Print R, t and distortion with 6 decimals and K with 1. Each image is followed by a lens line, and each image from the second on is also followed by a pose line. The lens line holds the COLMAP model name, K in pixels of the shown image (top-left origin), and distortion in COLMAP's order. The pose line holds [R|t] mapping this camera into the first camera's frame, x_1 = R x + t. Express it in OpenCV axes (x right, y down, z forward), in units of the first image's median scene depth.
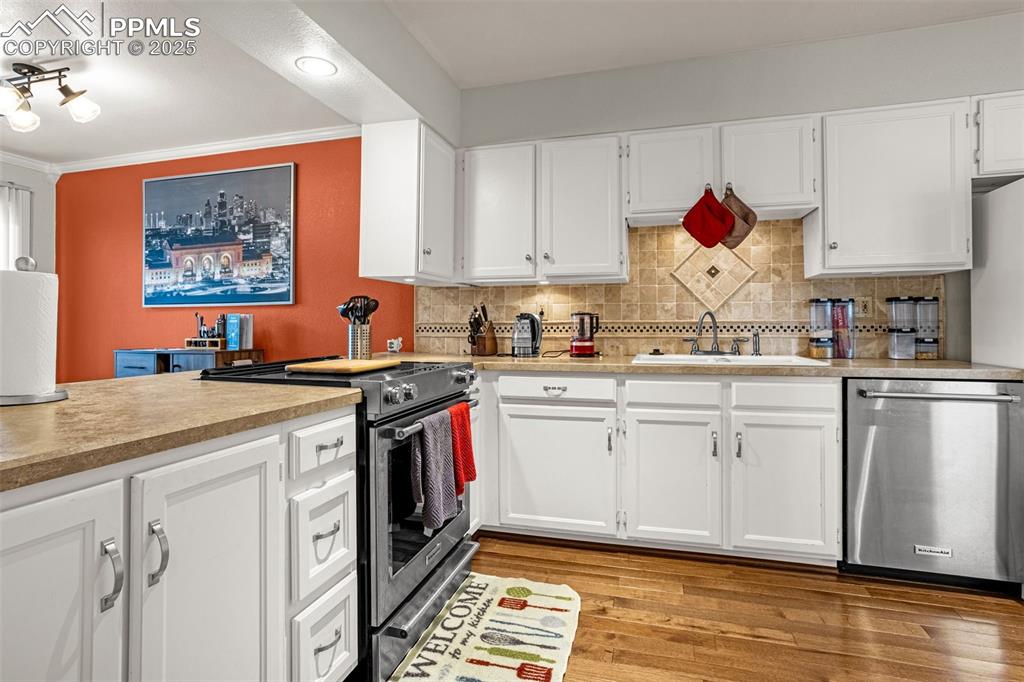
lens RADIAL K [[474.9, 0, 513.2], [0, 474.9, 338.3], [0, 0, 1]] dist [-0.005529, 0.001993]
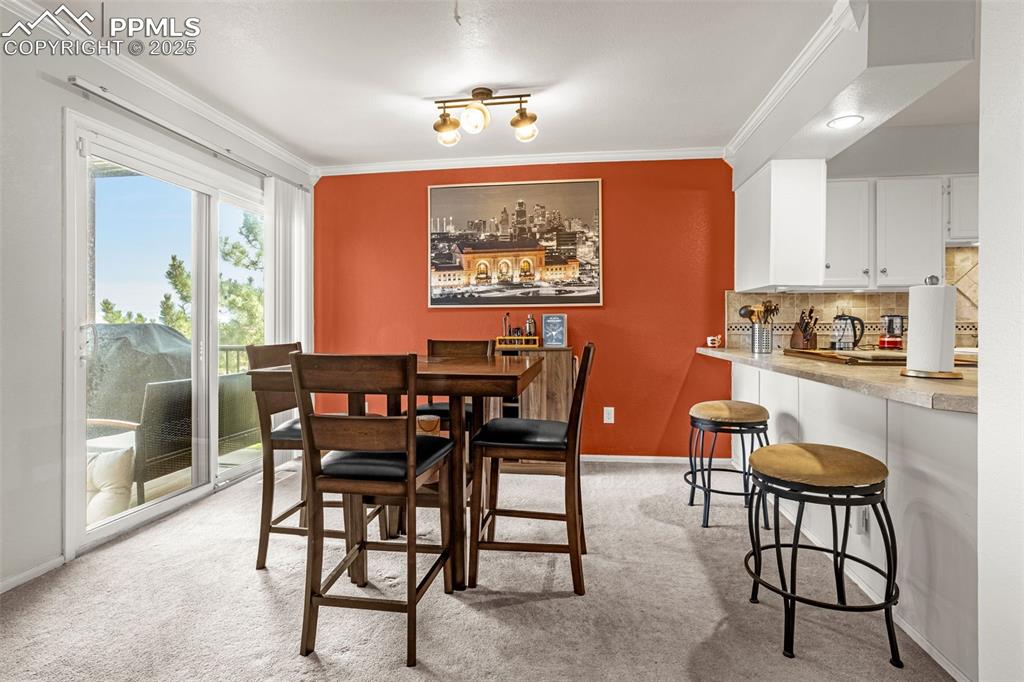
lens RADIAL K [[474.9, 0, 512.9], [0, 474.9, 337.4], [0, 0, 1]] dist [-0.005529, 0.001993]
pose [[0.988235, -0.005048, 0.152863, -0.811239], [0.004563, 0.999983, 0.003520, -0.002353], [-0.152878, -0.002781, 0.988241, -0.070006]]
